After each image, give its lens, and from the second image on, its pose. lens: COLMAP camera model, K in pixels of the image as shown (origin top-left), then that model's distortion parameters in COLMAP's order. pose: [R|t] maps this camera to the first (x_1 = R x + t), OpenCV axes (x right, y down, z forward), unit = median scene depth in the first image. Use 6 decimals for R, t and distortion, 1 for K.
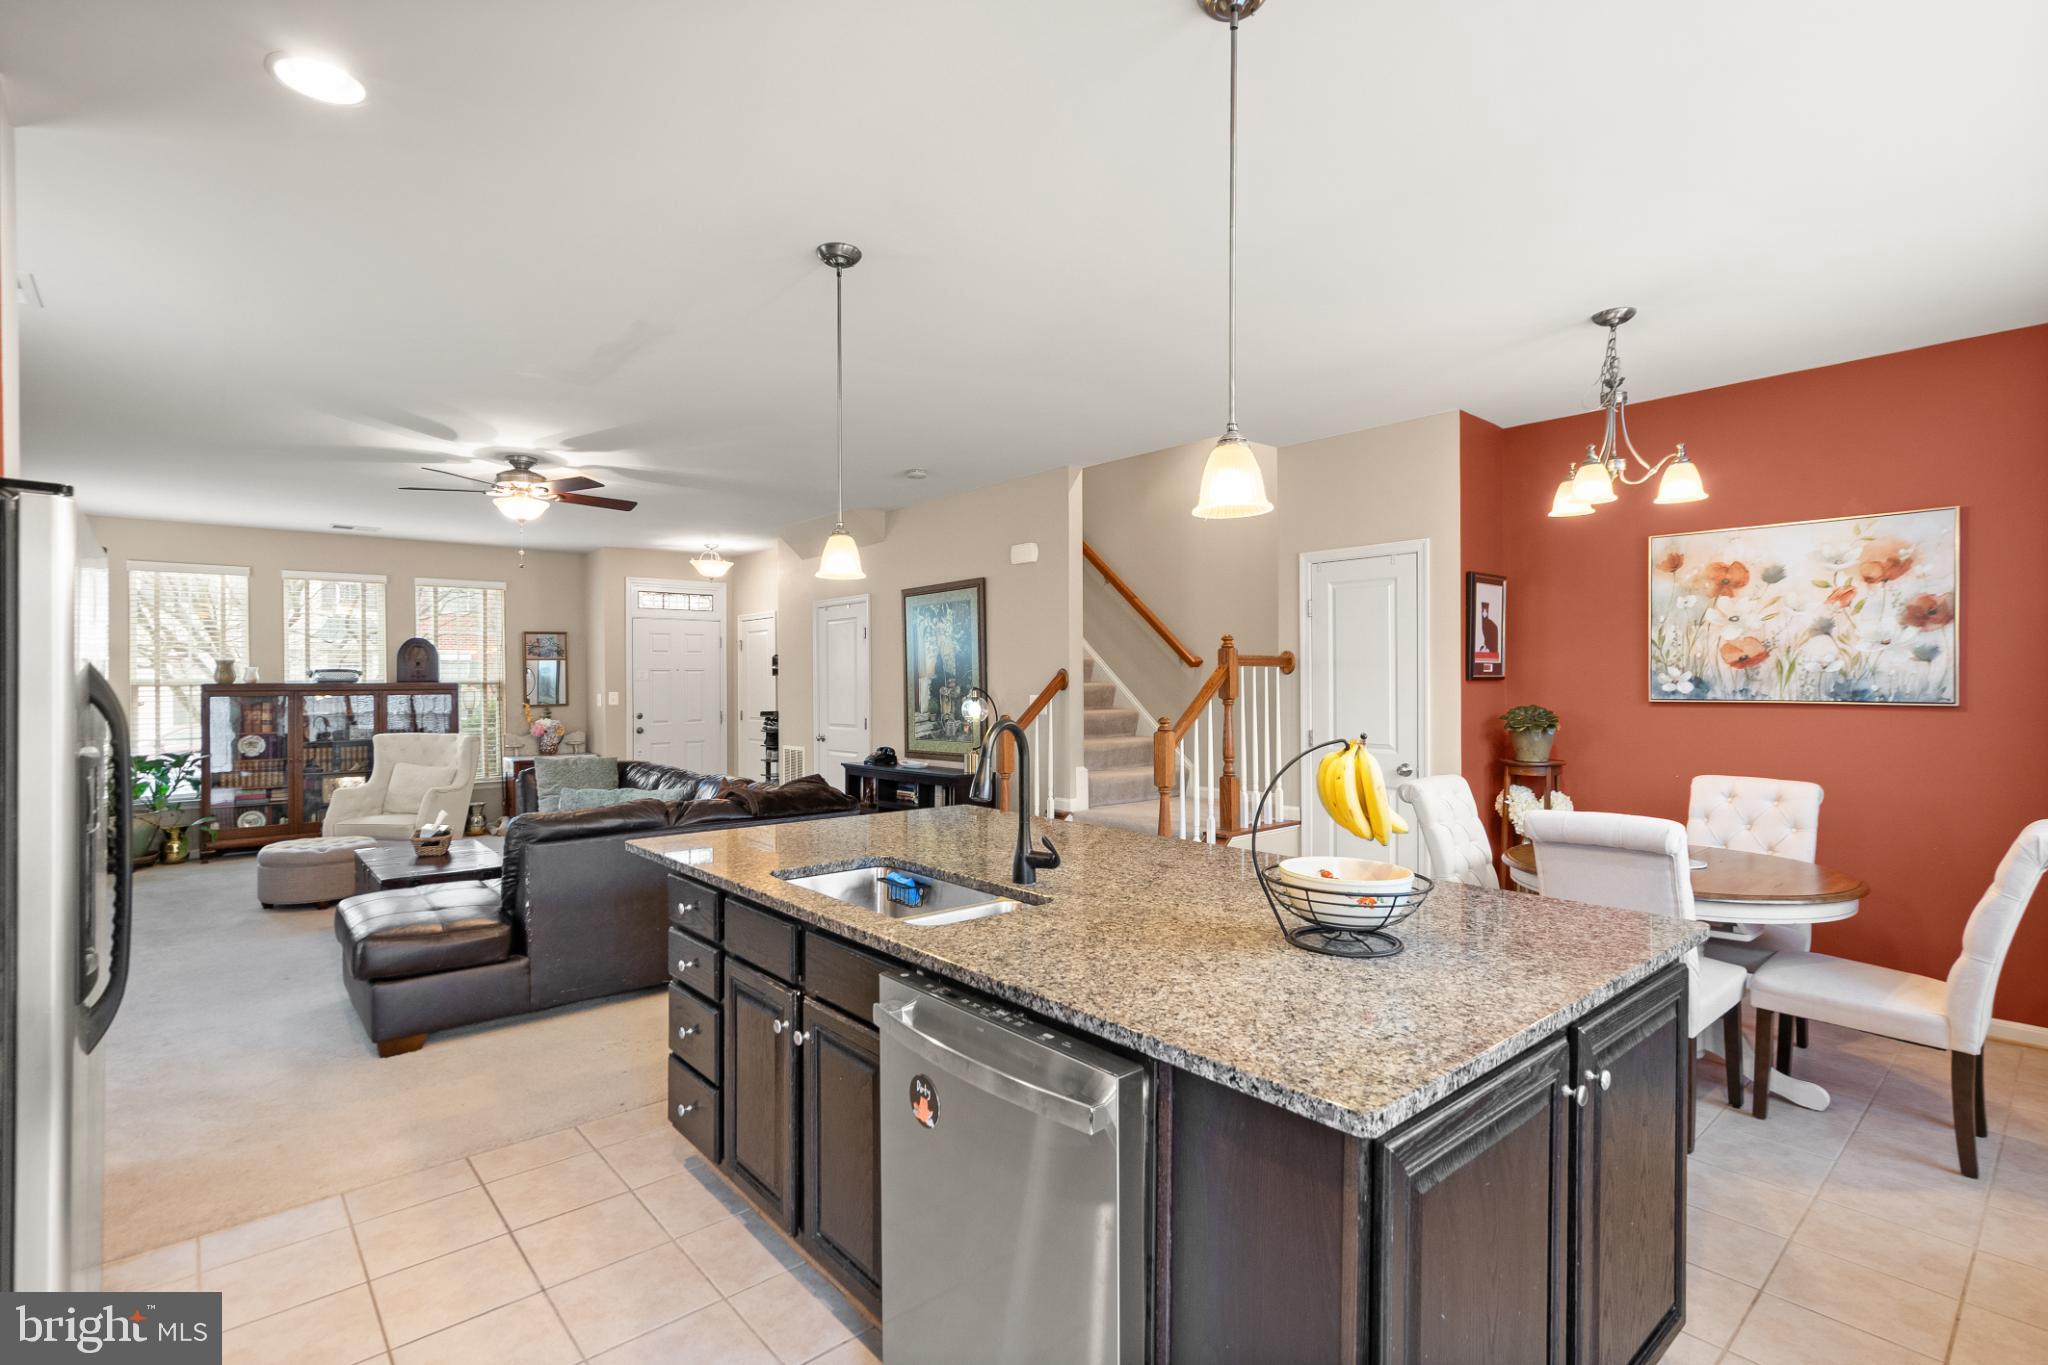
lens RADIAL K [[956.7, 0, 1021.9], [0, 956.7, 672.8], [0, 0, 1]] dist [-0.005219, 0.003292]
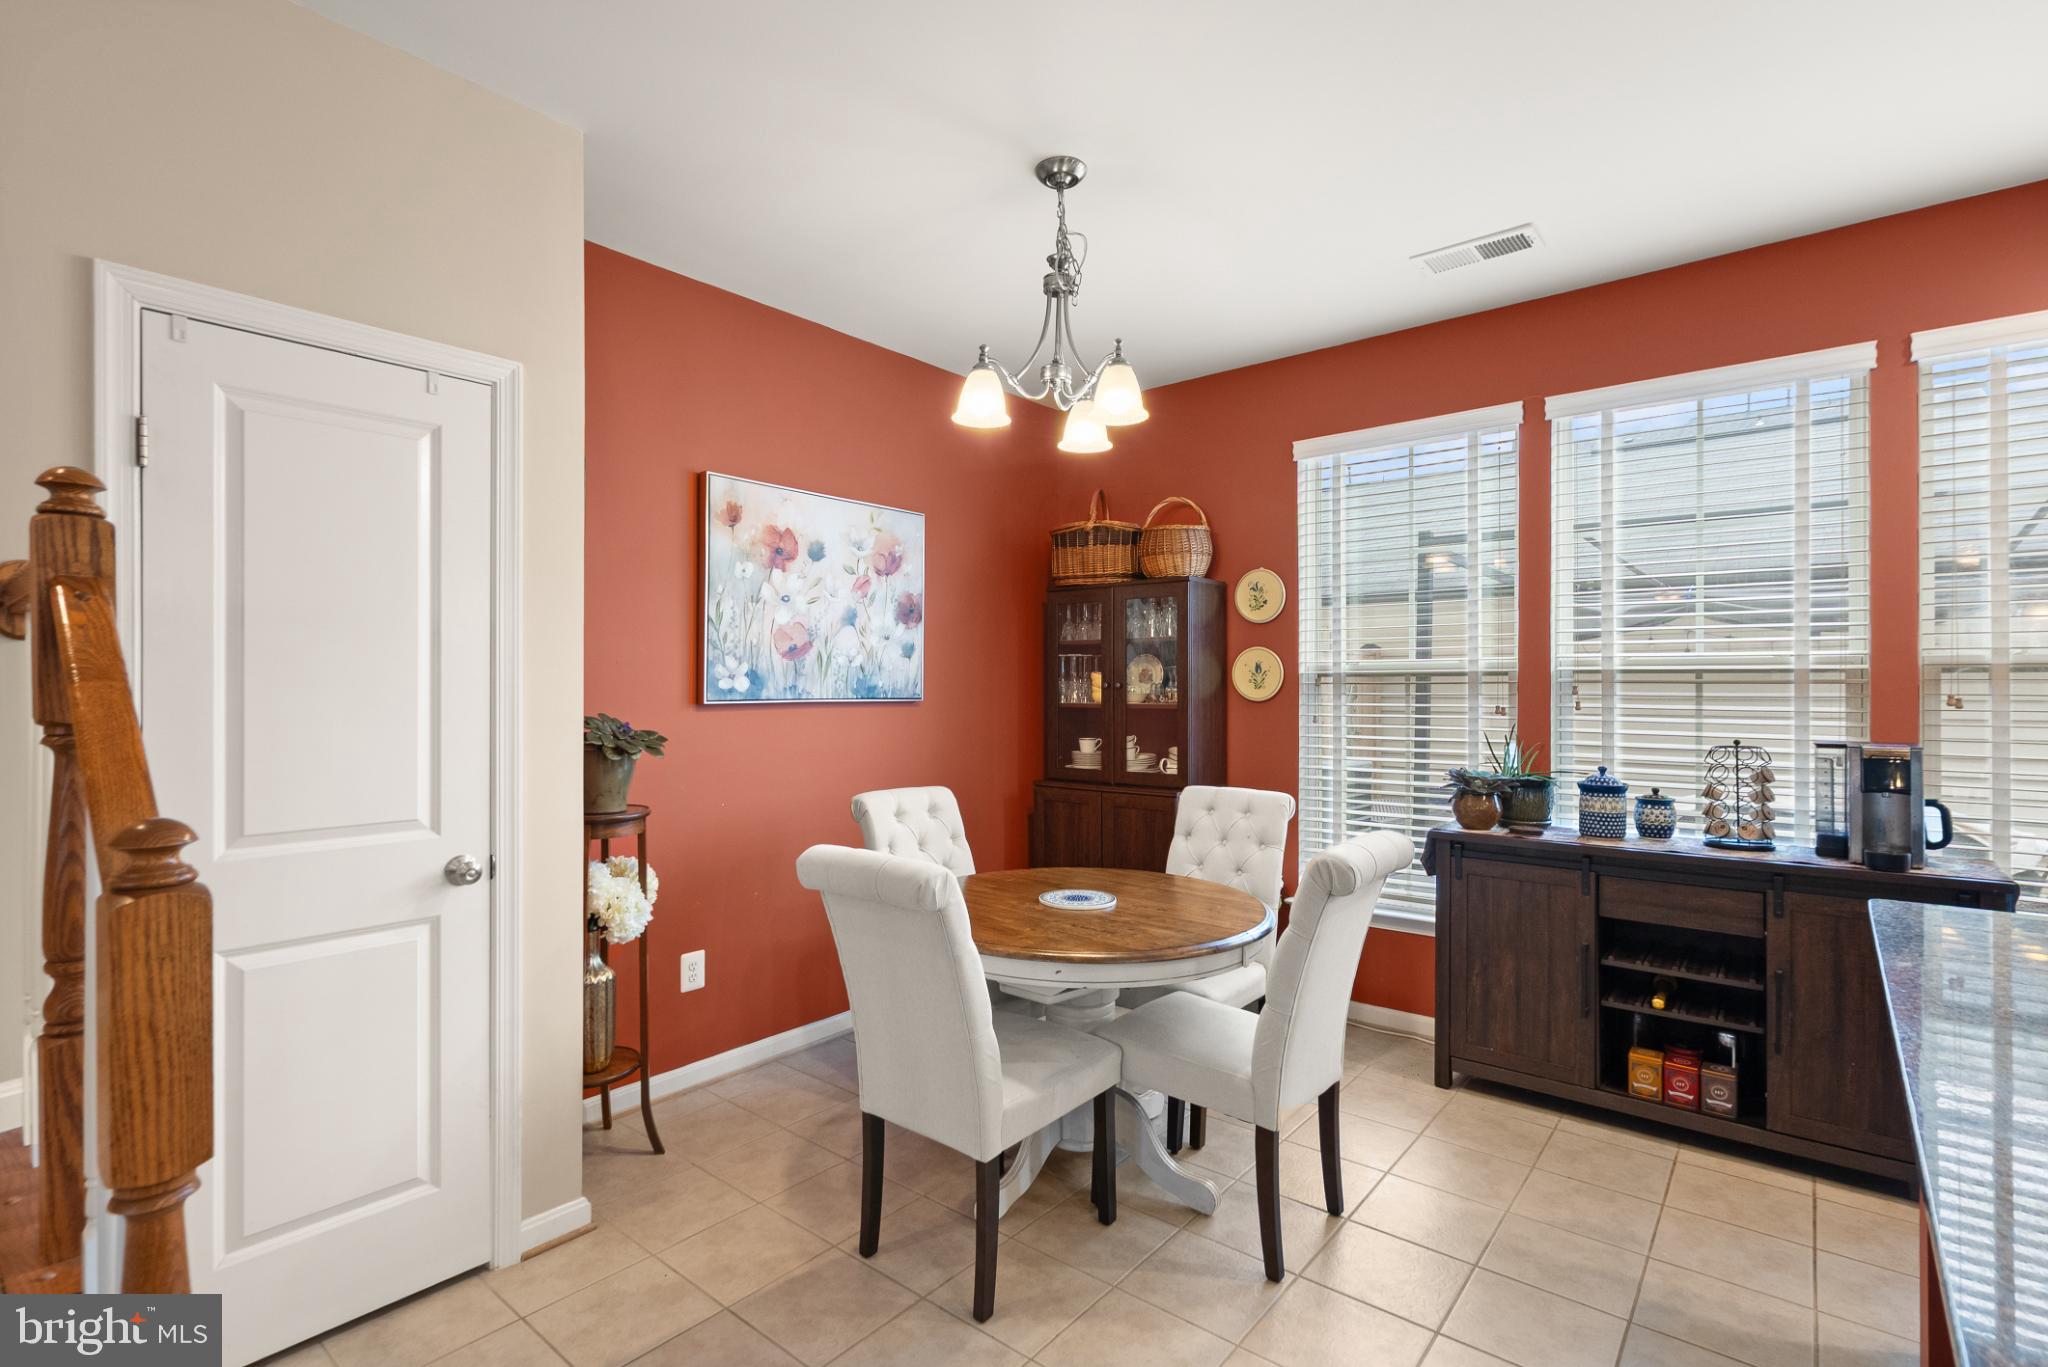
lens RADIAL K [[956.7, 0, 996.3], [0, 956.7, 685.7], [0, 0, 1]] dist [-0.005219, 0.003292]
pose [[-0.147425, 0.005690, 0.989057, -0.065150], [-0.003643, 0.999974, -0.006296, 0.017158], [-0.989067, -0.004531, -0.147400, 0.750609]]
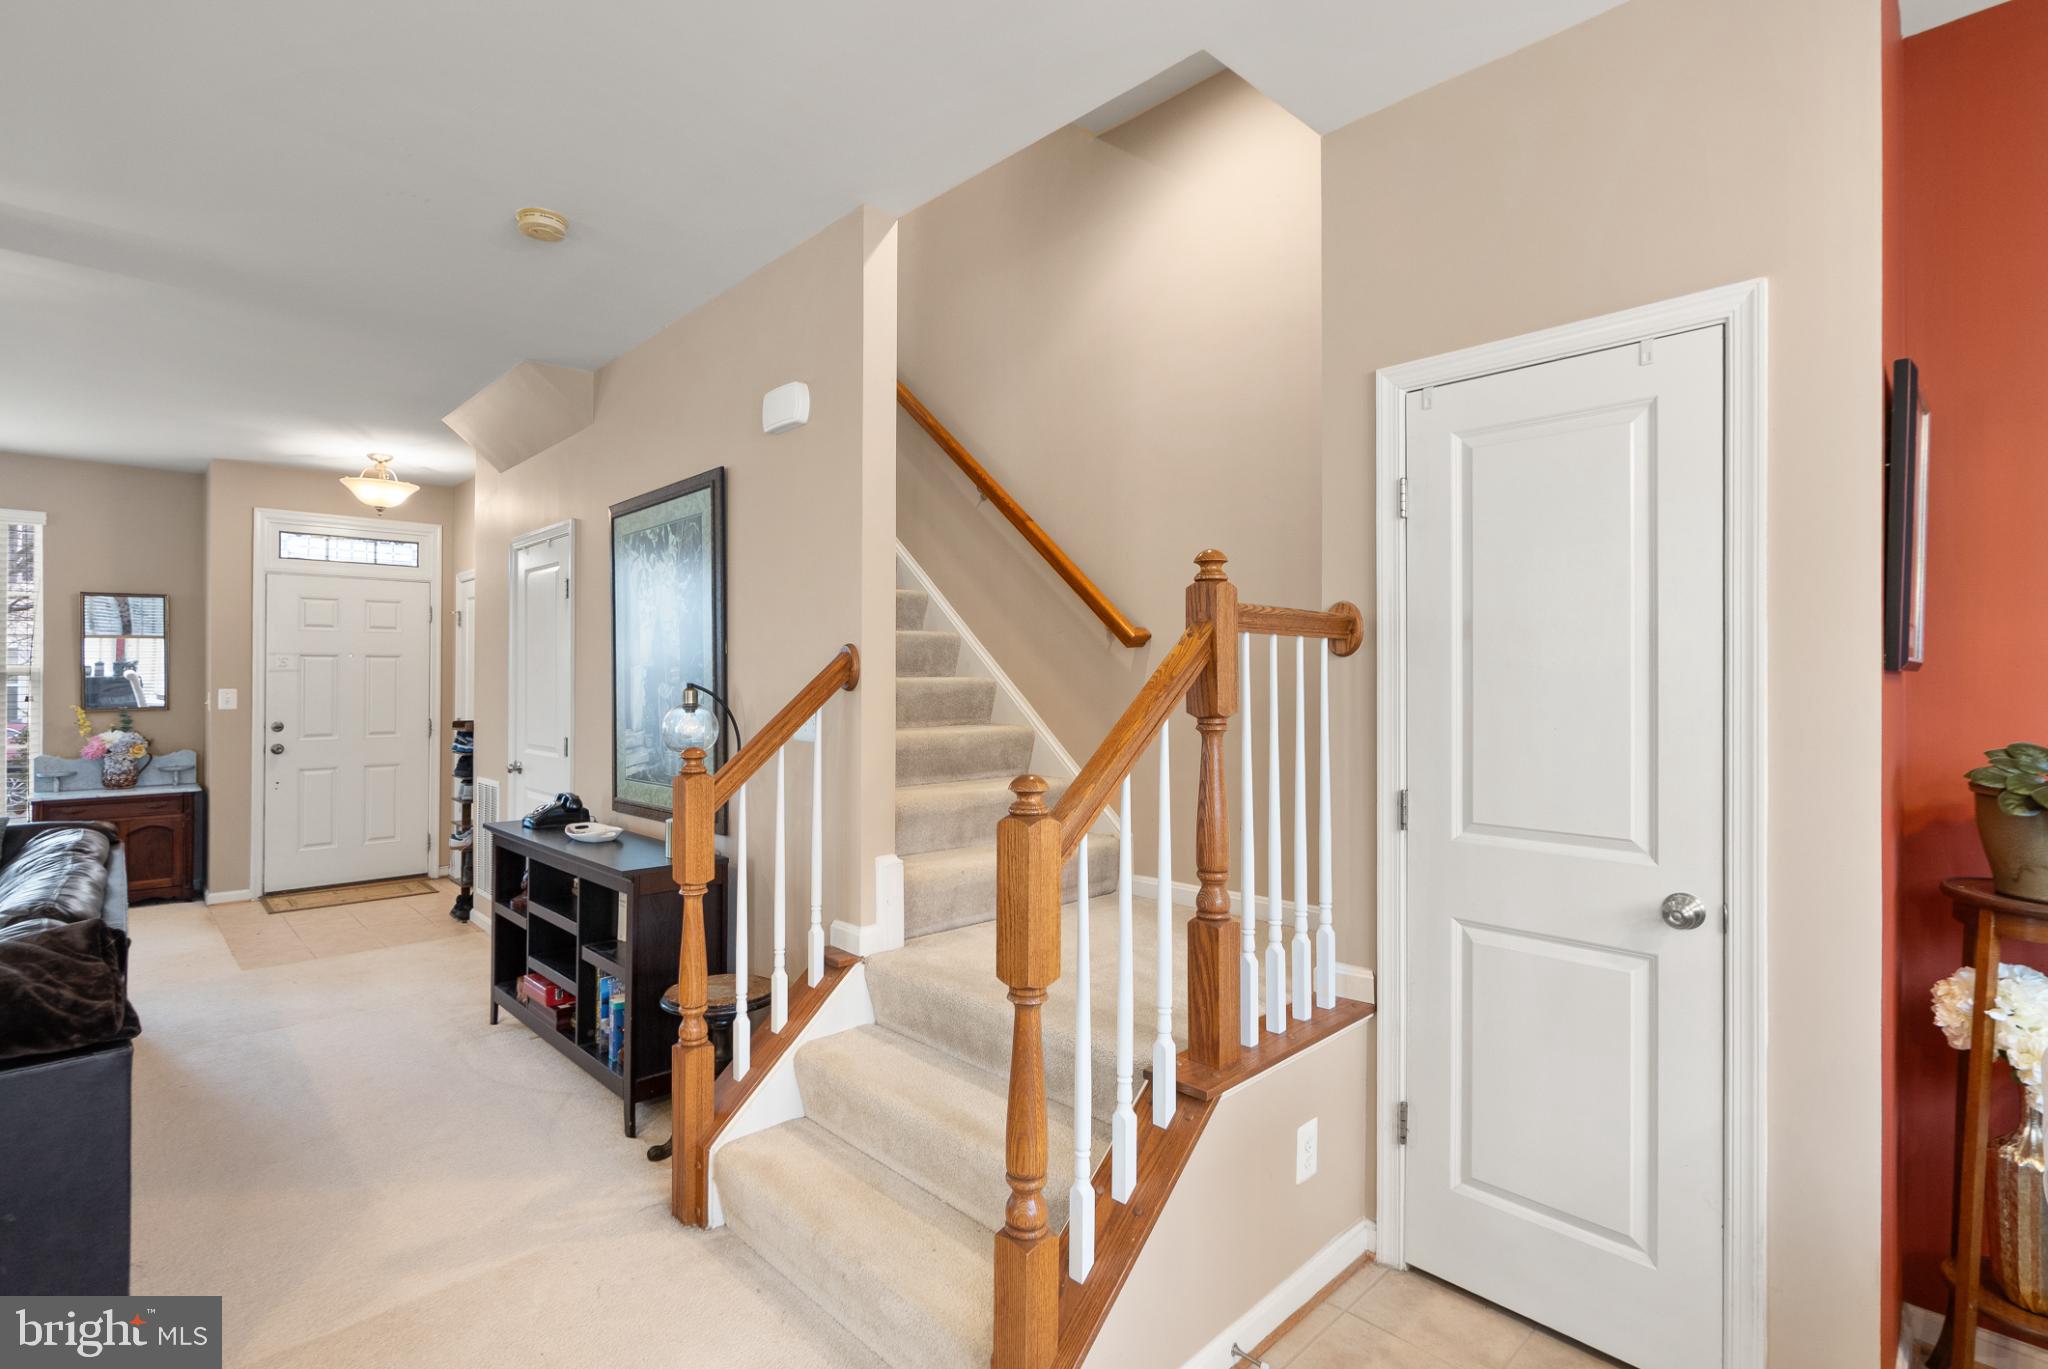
lens RADIAL K [[956.7, 0, 1030.7], [0, 956.7, 671.9], [0, 0, 1]] dist [-0.005219, 0.003292]
pose [[0.998315, 0.005179, 0.057803, 0.114274], [-0.005270, 0.999985, 0.001421, 0.008580], [-0.057794, -0.001724, 0.998327, 0.586753]]
